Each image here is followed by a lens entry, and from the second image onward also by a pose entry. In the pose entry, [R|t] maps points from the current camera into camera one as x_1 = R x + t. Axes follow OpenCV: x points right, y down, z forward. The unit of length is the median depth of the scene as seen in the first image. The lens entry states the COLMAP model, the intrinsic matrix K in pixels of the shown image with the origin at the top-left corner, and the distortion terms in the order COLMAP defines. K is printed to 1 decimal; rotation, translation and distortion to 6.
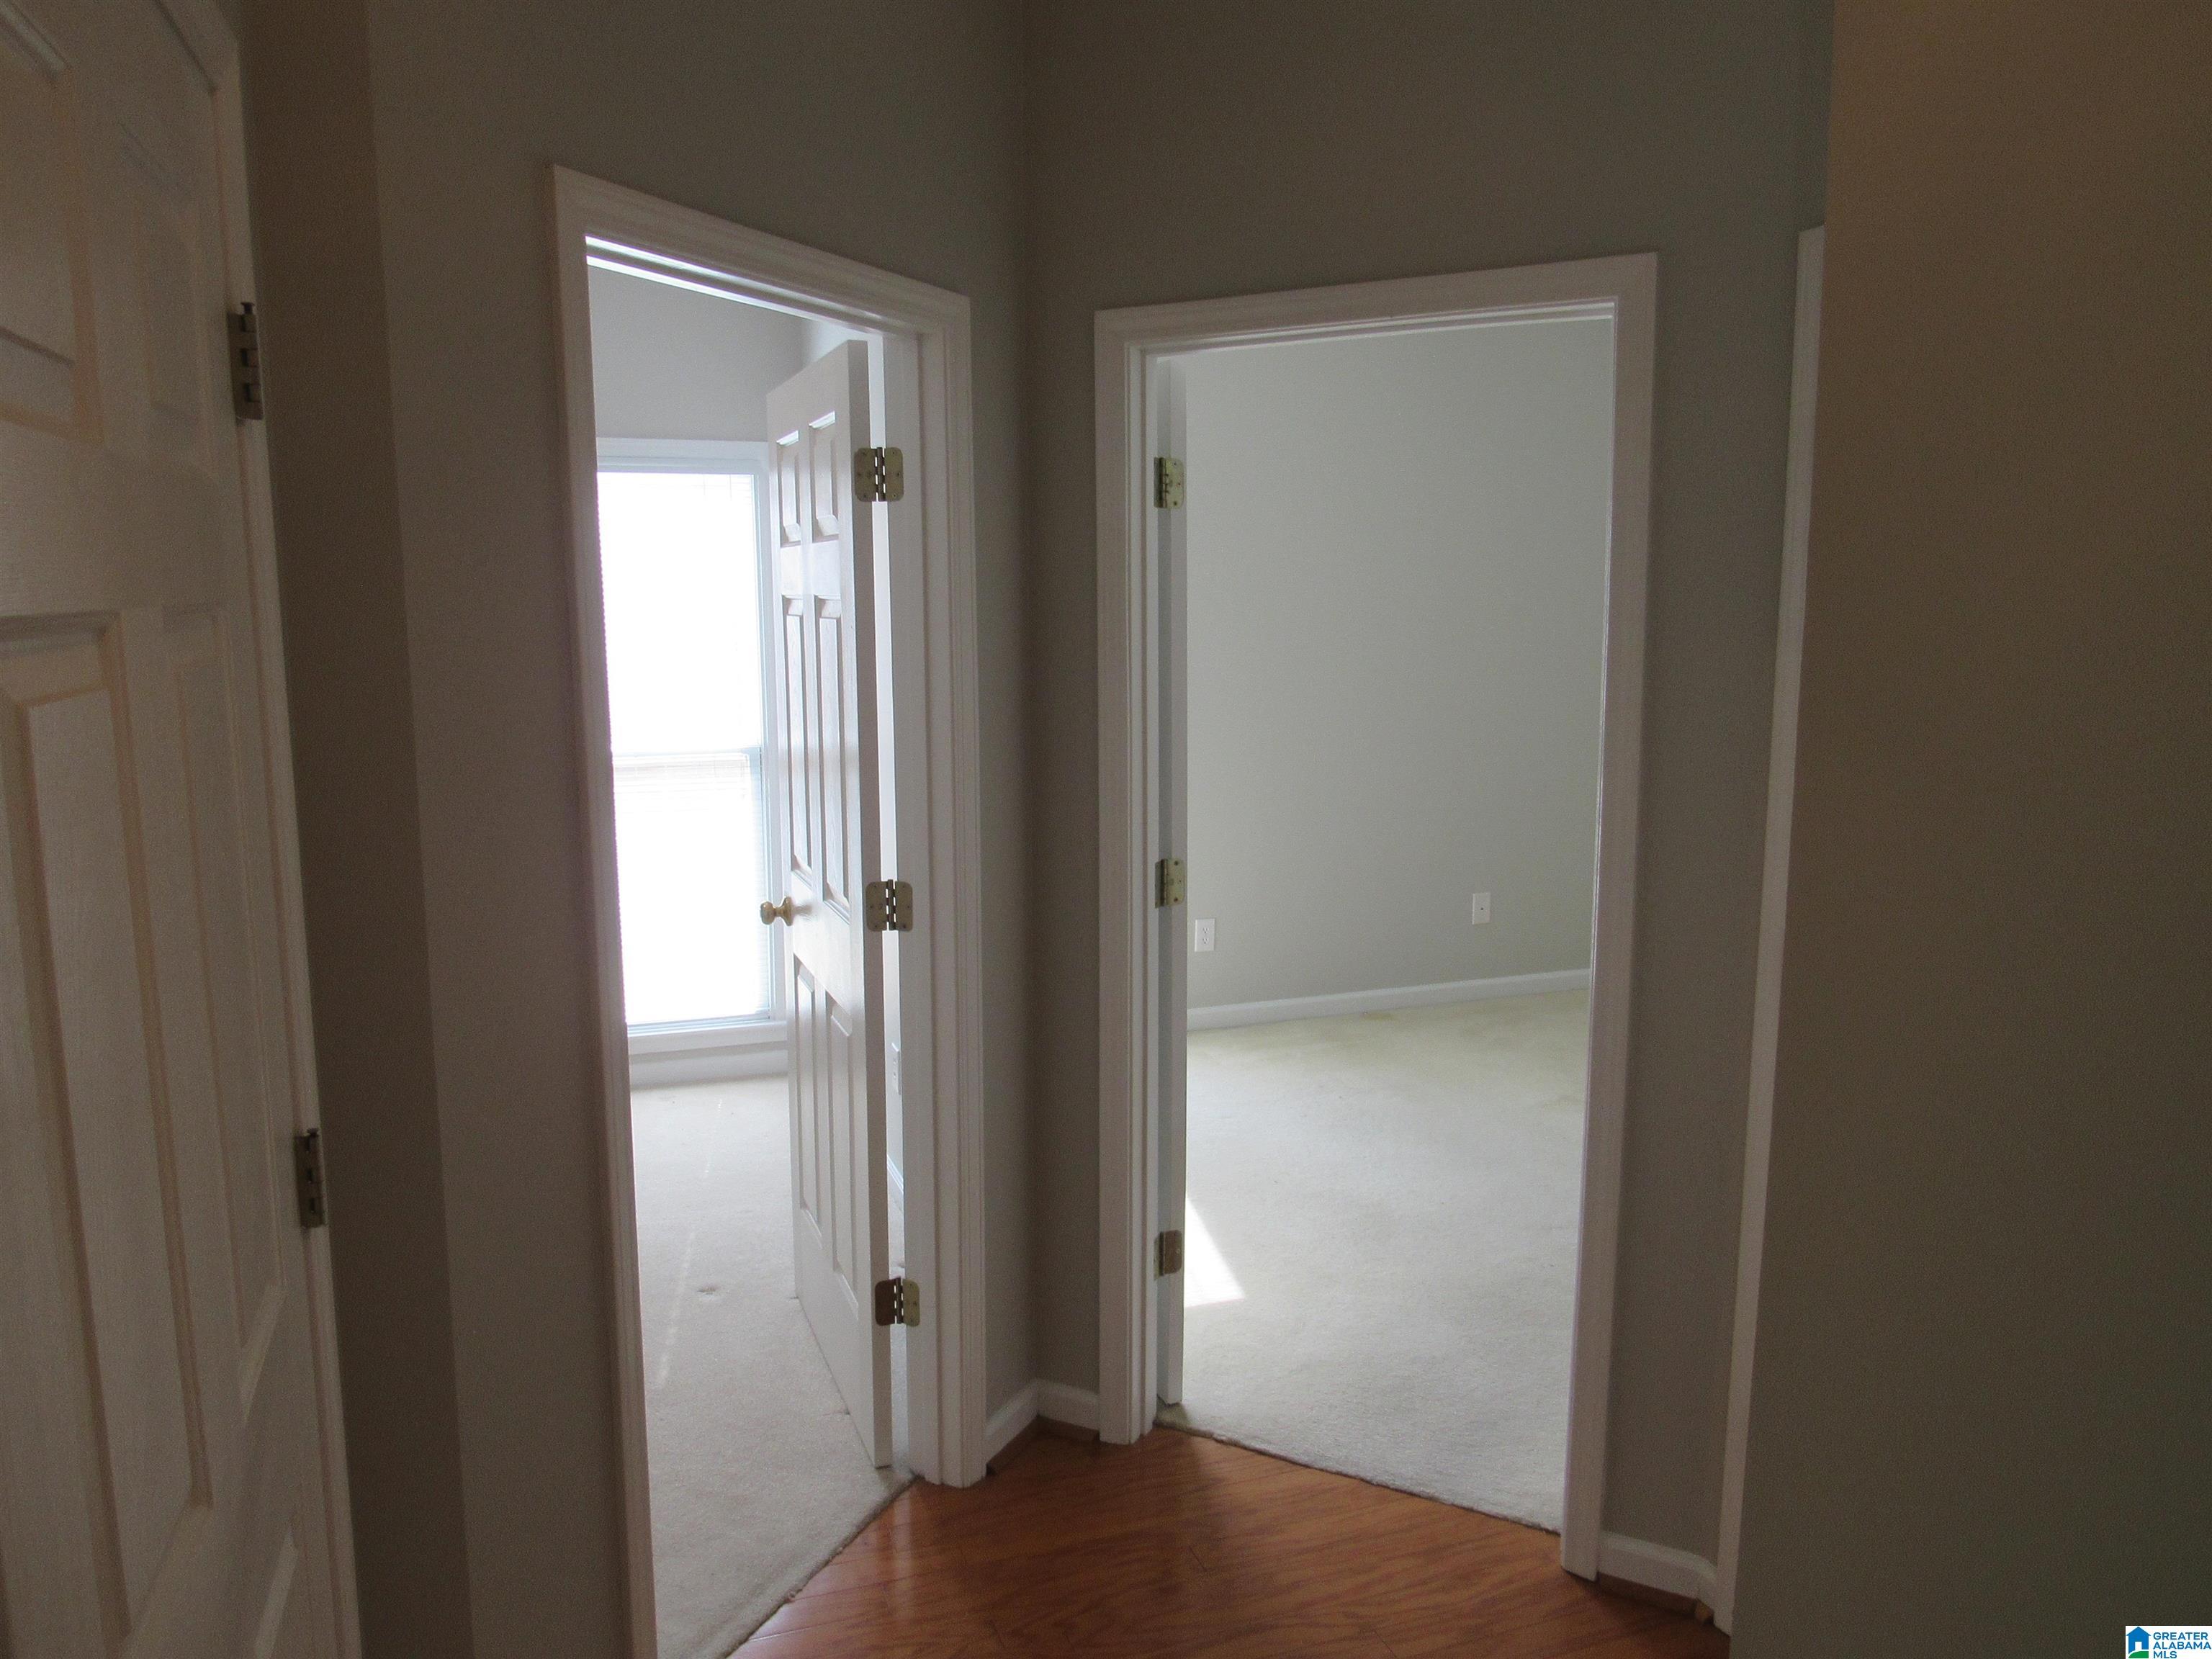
lens RADIAL K [[1602.3, 0, 1106.0], [0, 1602.3, 829.5], [0, 0, 1]] dist [0.000495, -0.001139]
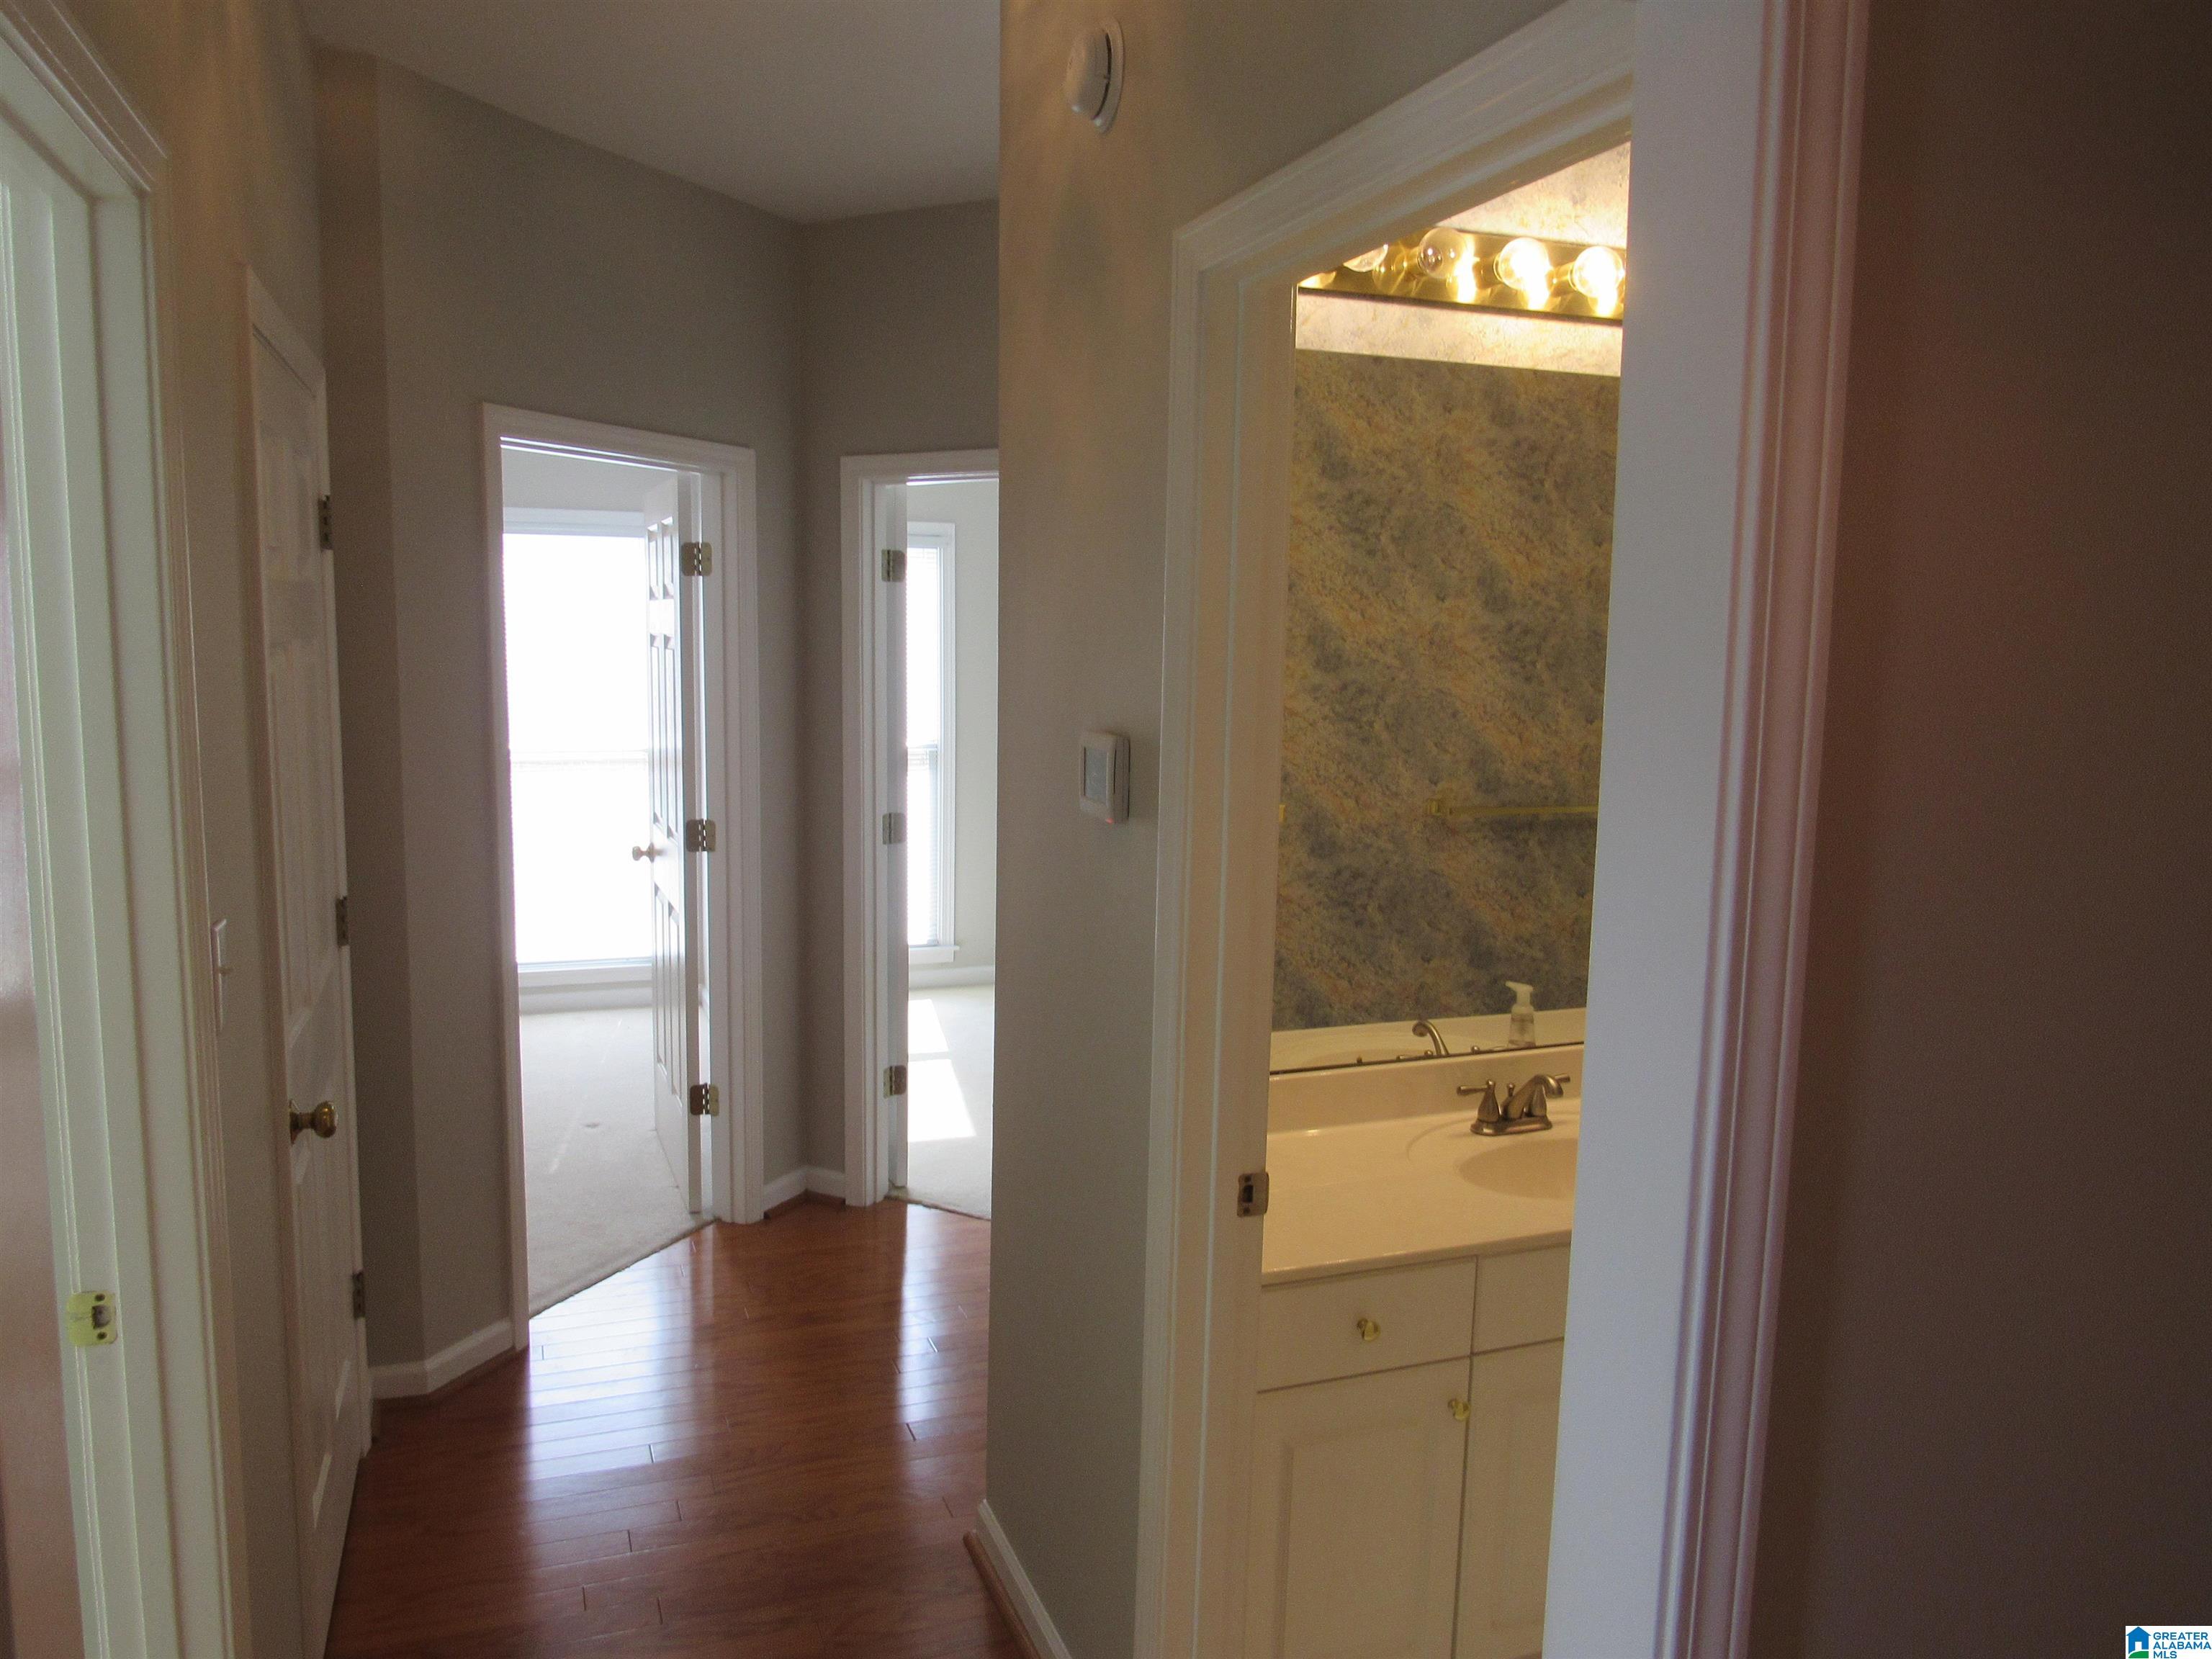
lens RADIAL K [[1602.3, 0, 1106.0], [0, 1602.3, 829.5], [0, 0, 1]] dist [0.000495, -0.001139]
pose [[0.999644, 0.017491, 0.020137, 0.211585], [-0.017027, 0.999591, -0.022989, 0.066753], [-0.020530, 0.022638, 0.999533, -0.522338]]
